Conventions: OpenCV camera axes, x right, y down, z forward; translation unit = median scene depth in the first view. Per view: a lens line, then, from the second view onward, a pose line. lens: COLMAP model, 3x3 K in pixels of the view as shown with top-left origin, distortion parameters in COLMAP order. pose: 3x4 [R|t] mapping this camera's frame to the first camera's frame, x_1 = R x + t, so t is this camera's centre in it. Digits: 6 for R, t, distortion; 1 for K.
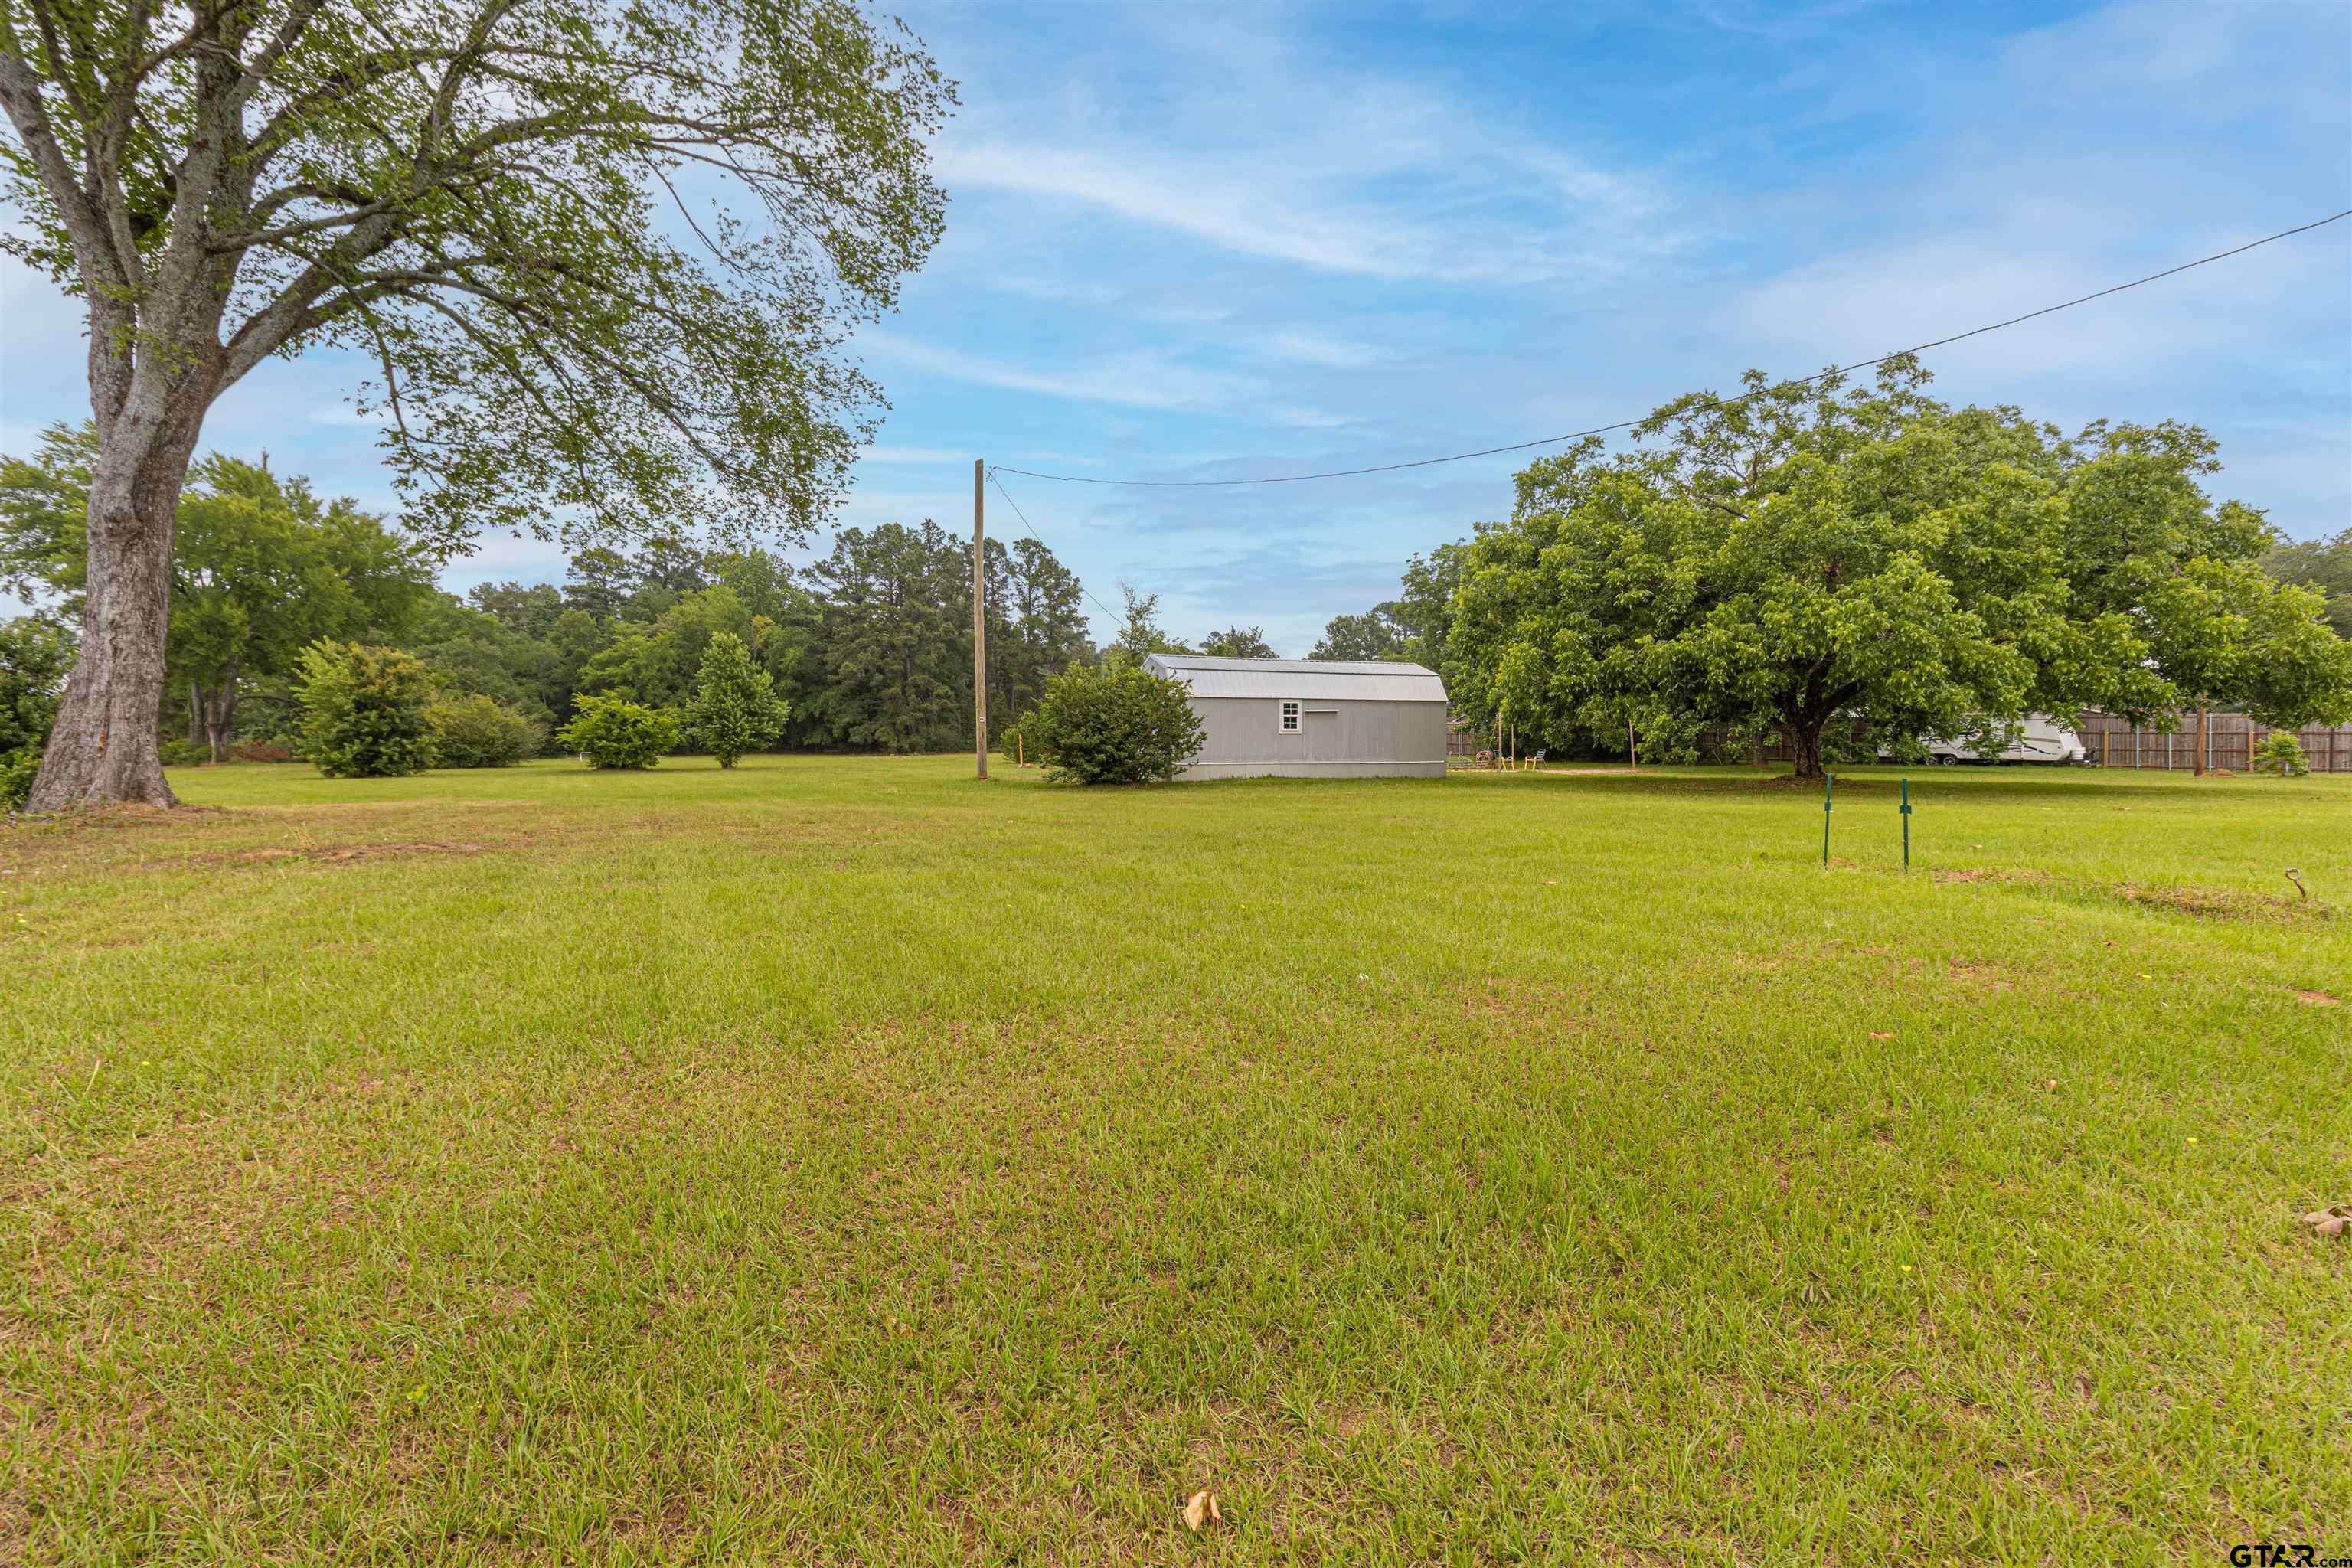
lens RADIAL K [[1061.1, 0, 1158.3], [0, 1061.1, 786.1], [0, 0, 1]] dist [0.000080, 0.000860]
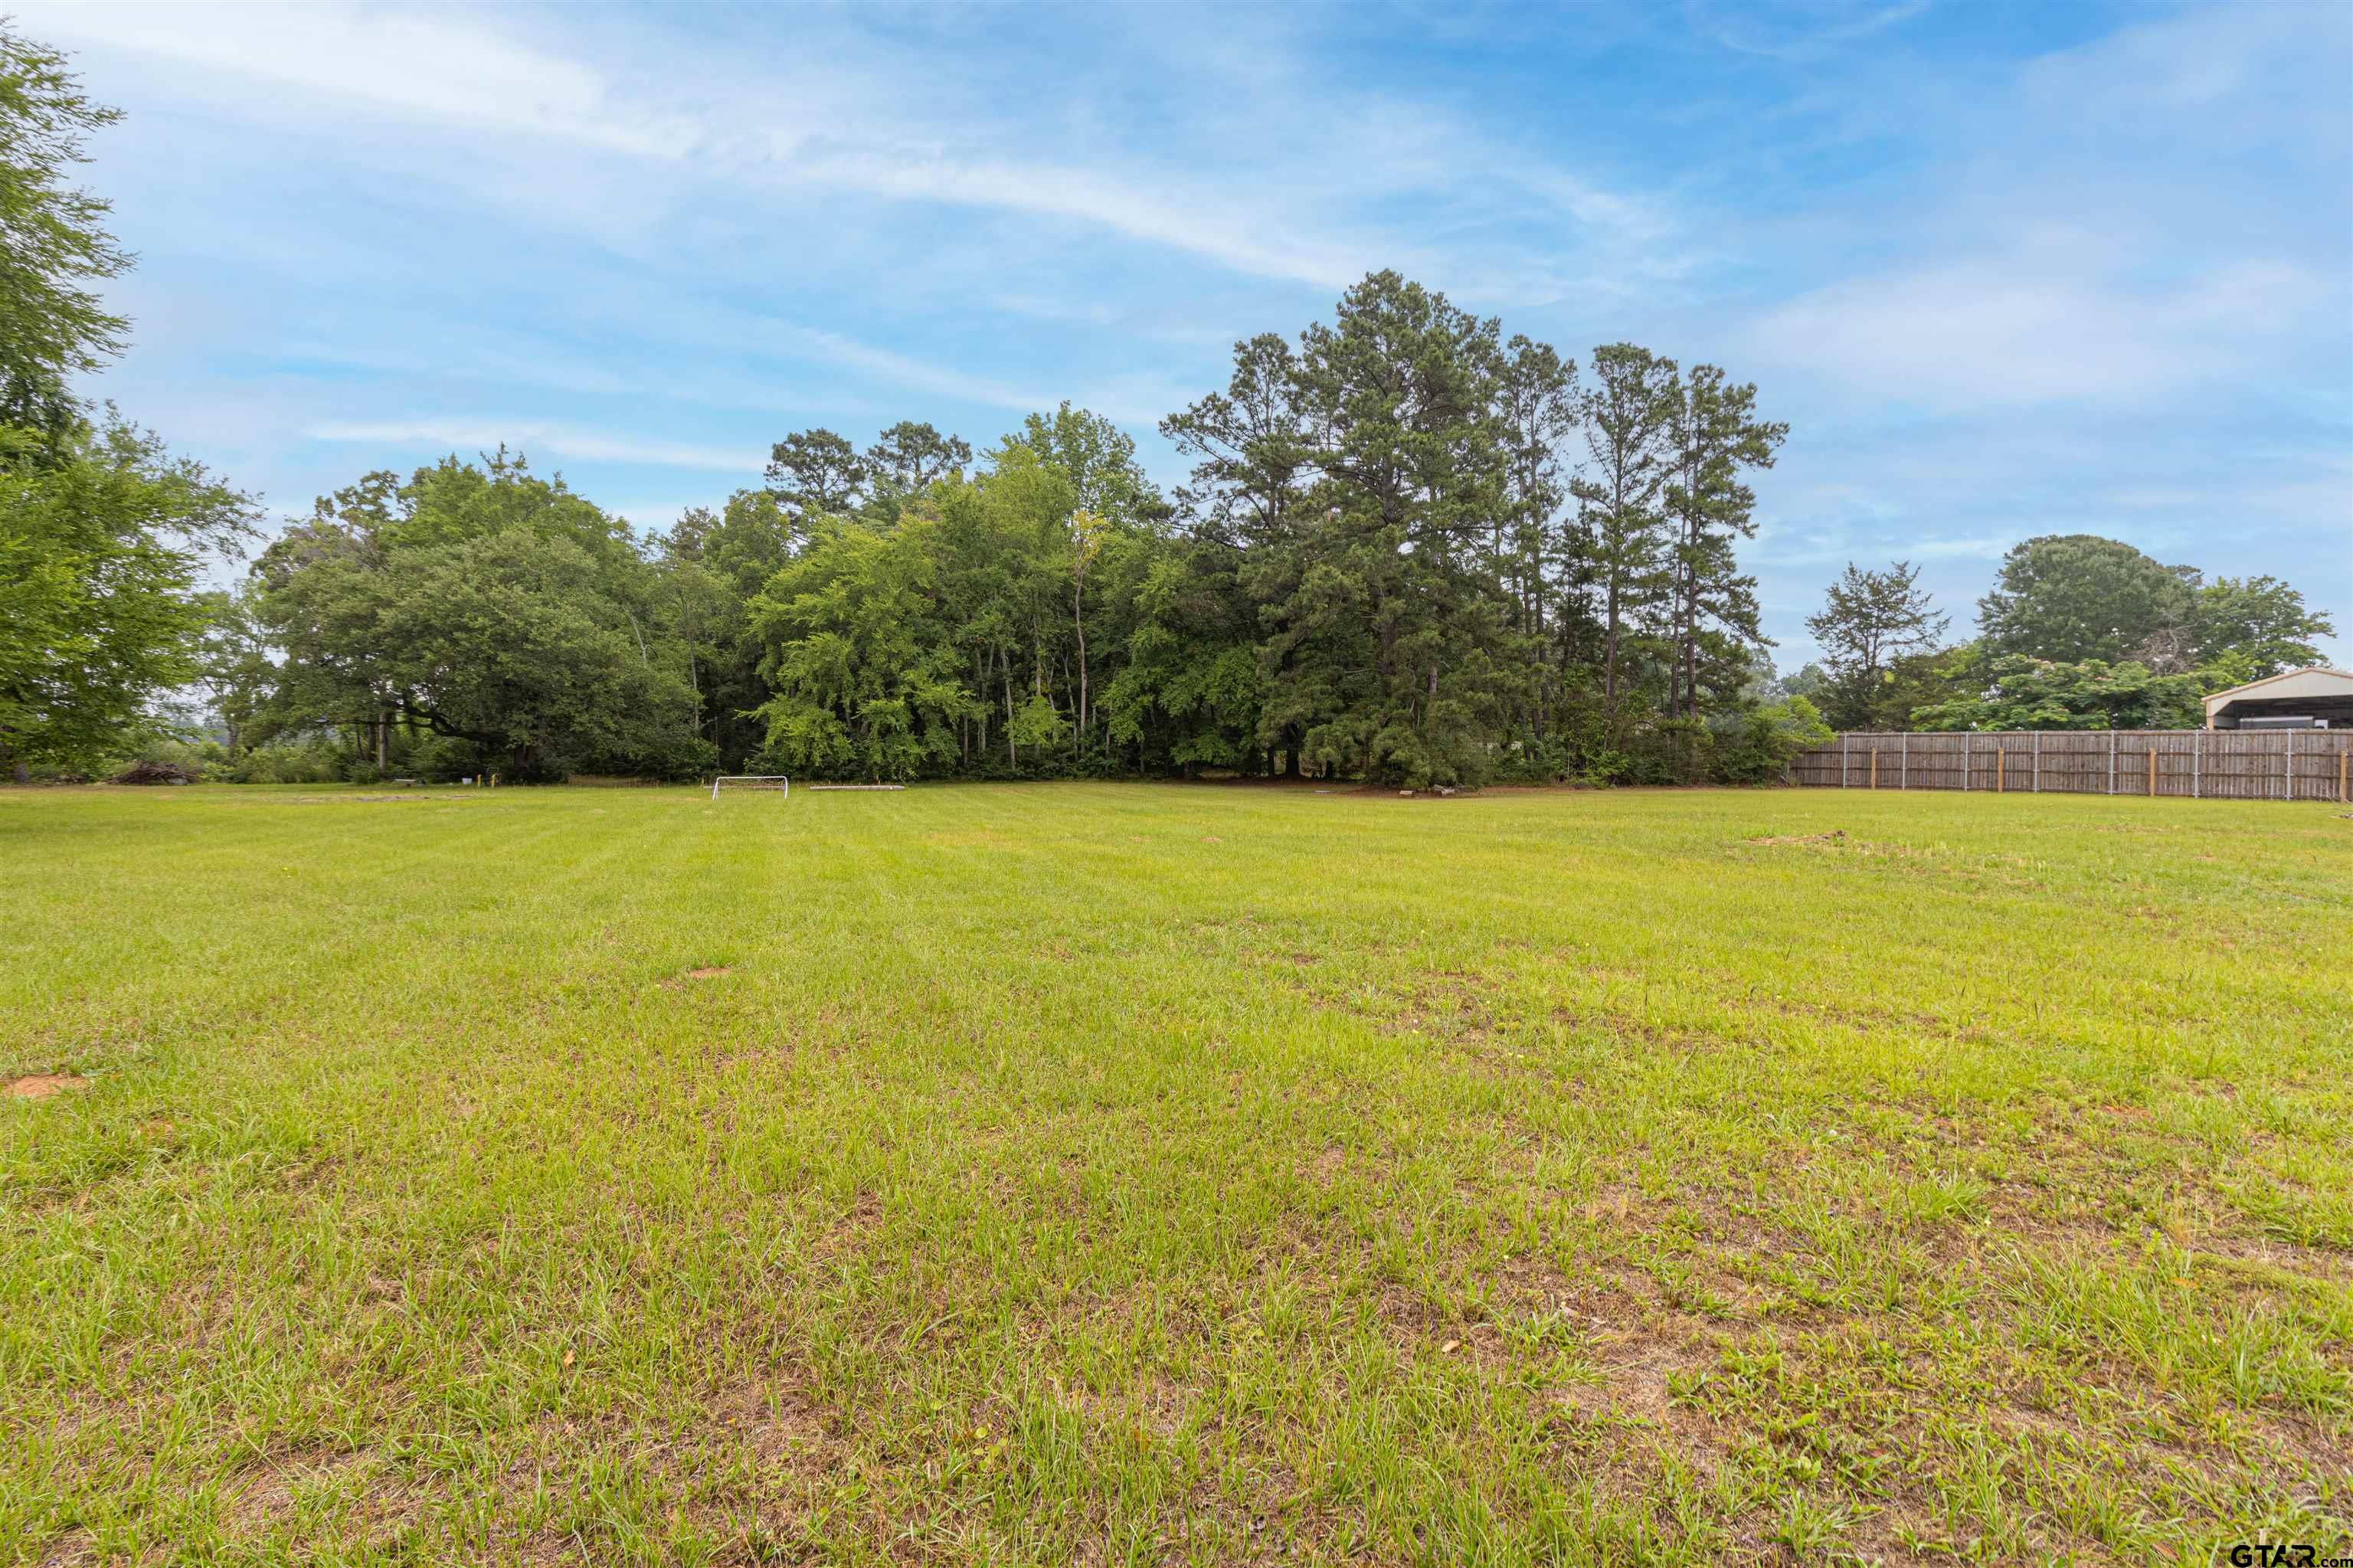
lens RADIAL K [[1061.6, 0, 1170.3], [0, 1061.6, 779.2], [0, 0, 1]] dist [0.000080, 0.000860]
pose [[0.981287, 0.019364, -0.191576, -0.243450], [-0.023325, 0.999558, -0.018442, -0.023152], [0.191134, 0.022565, 0.981305, 0.524976]]
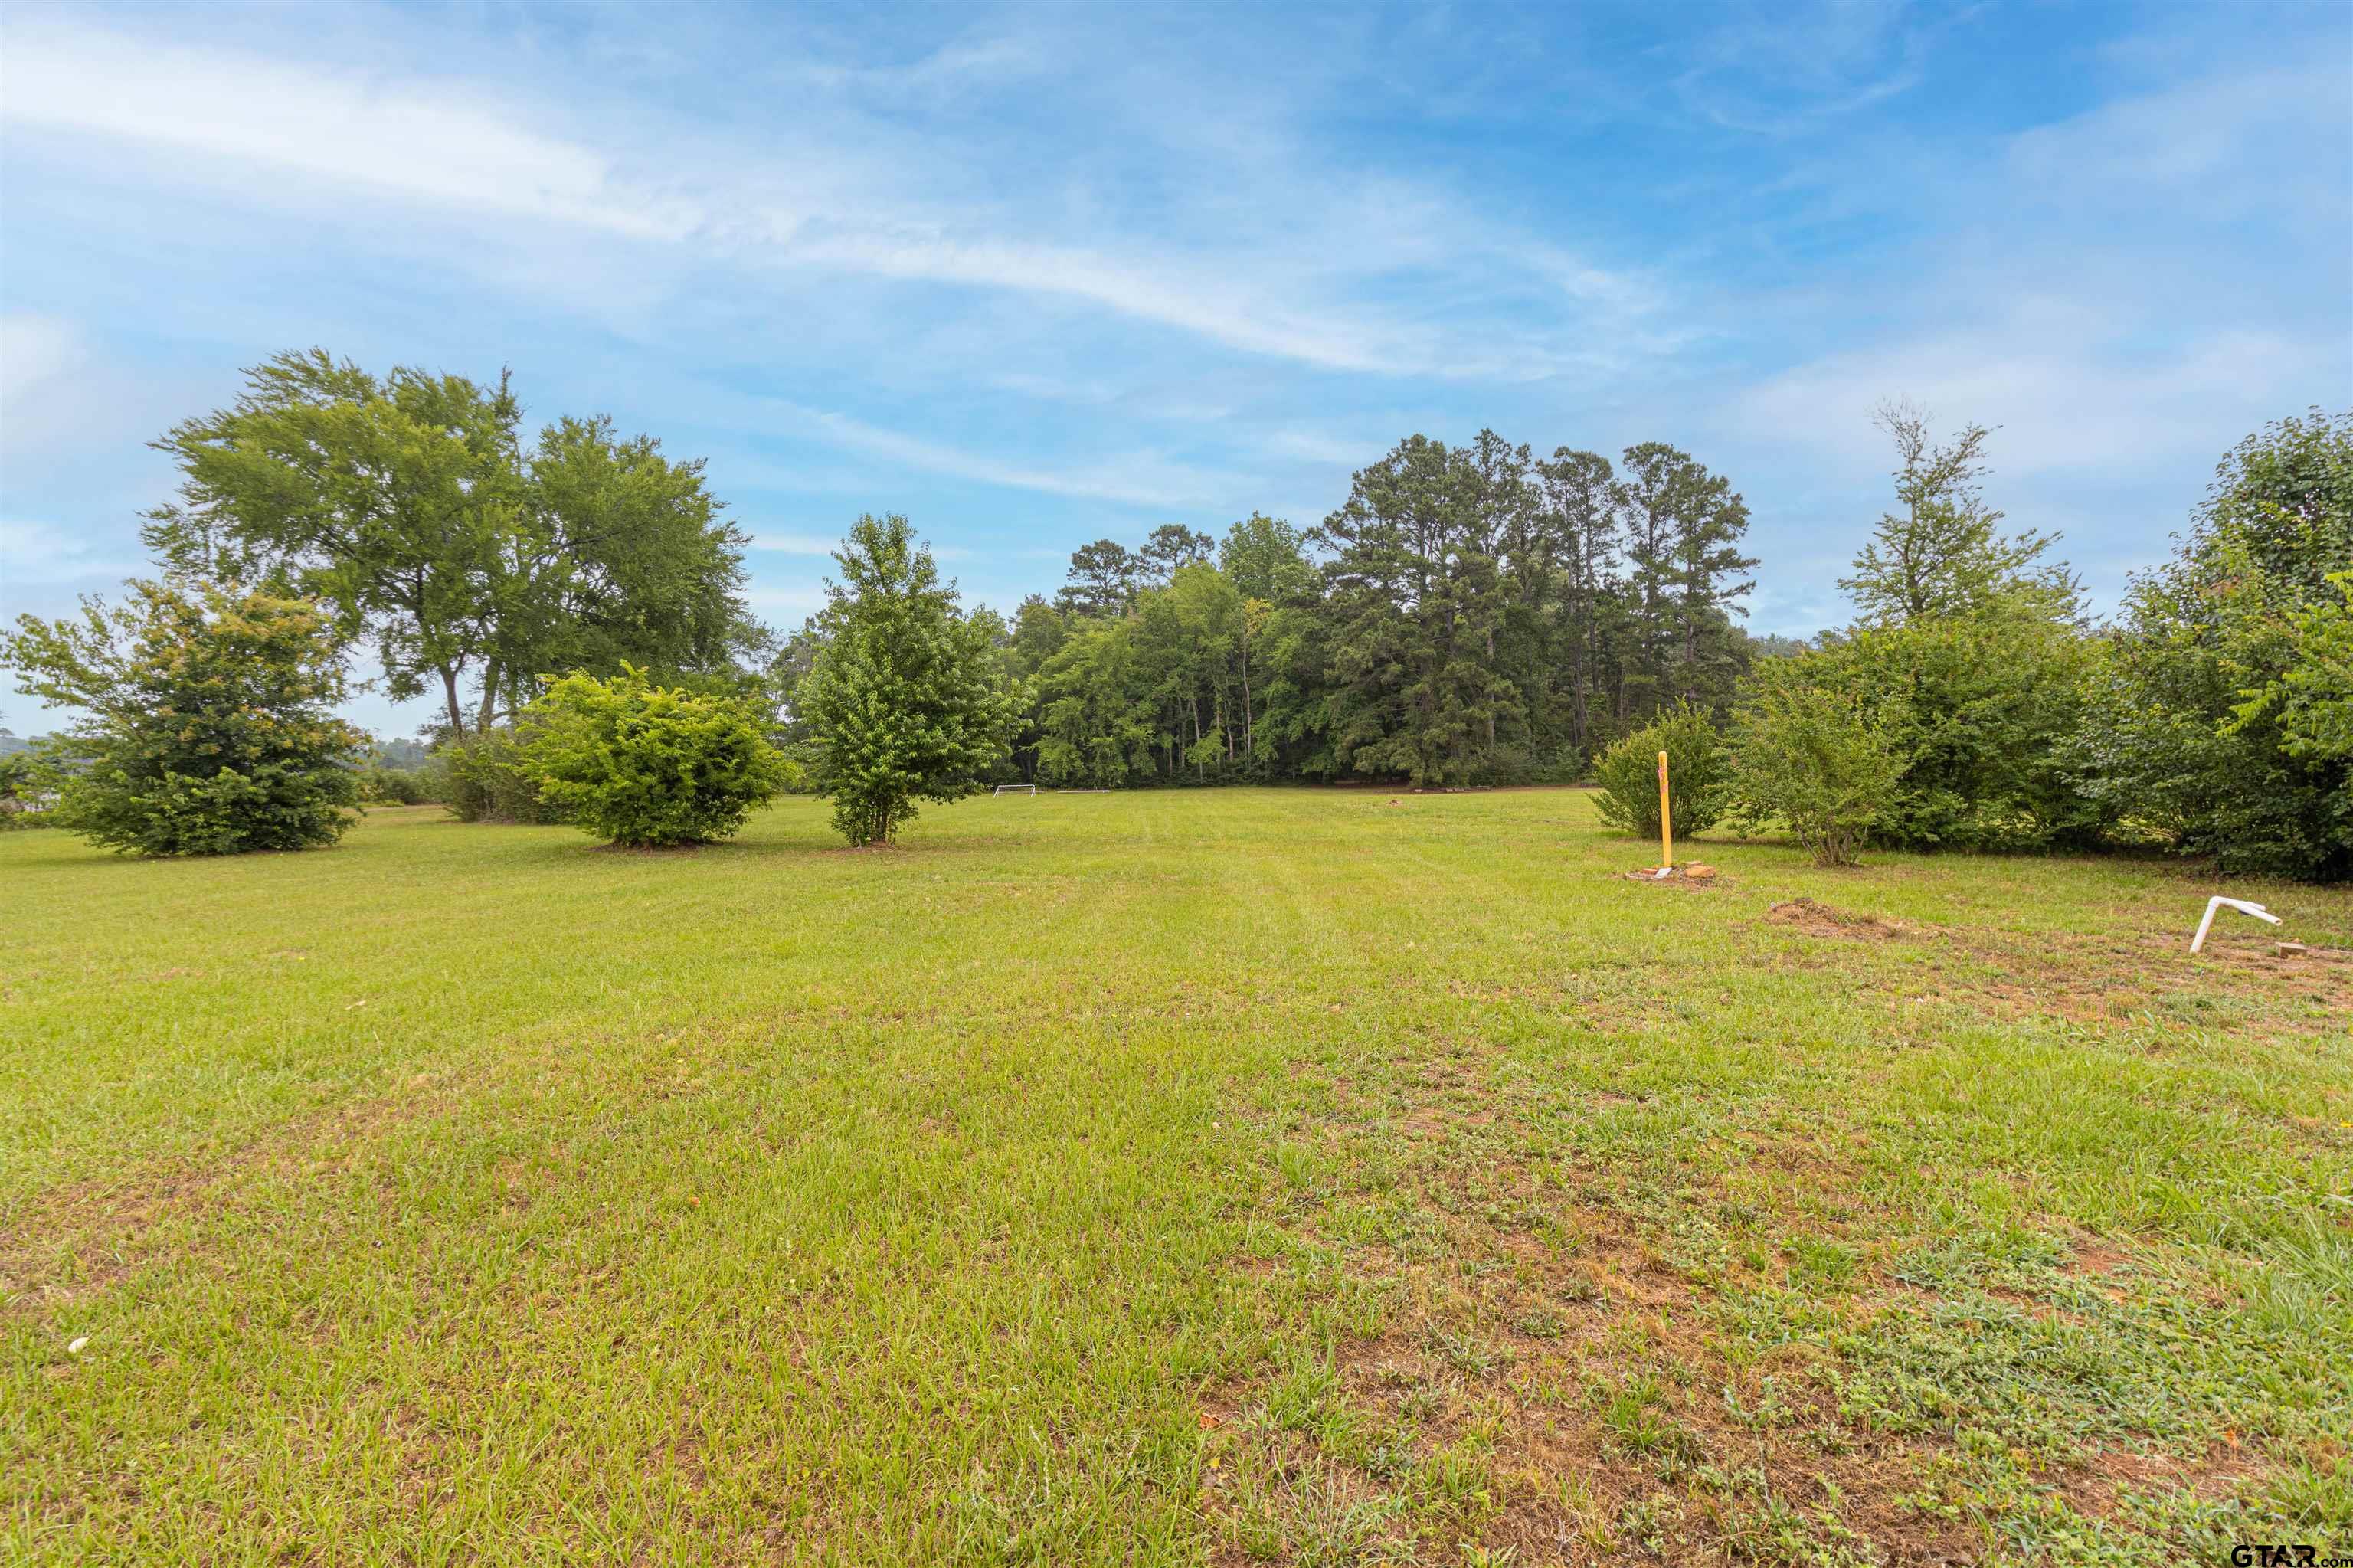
lens RADIAL K [[1061.6, 0, 1187.9], [0, 1061.6, 779.7], [0, 0, 1]] dist [0.000080, 0.000860]
pose [[0.867765, 0.002305, -0.496970, -0.051096], [-0.016688, 0.999560, -0.024504, -0.016981], [0.496695, 0.029557, 0.867422, 0.355275]]
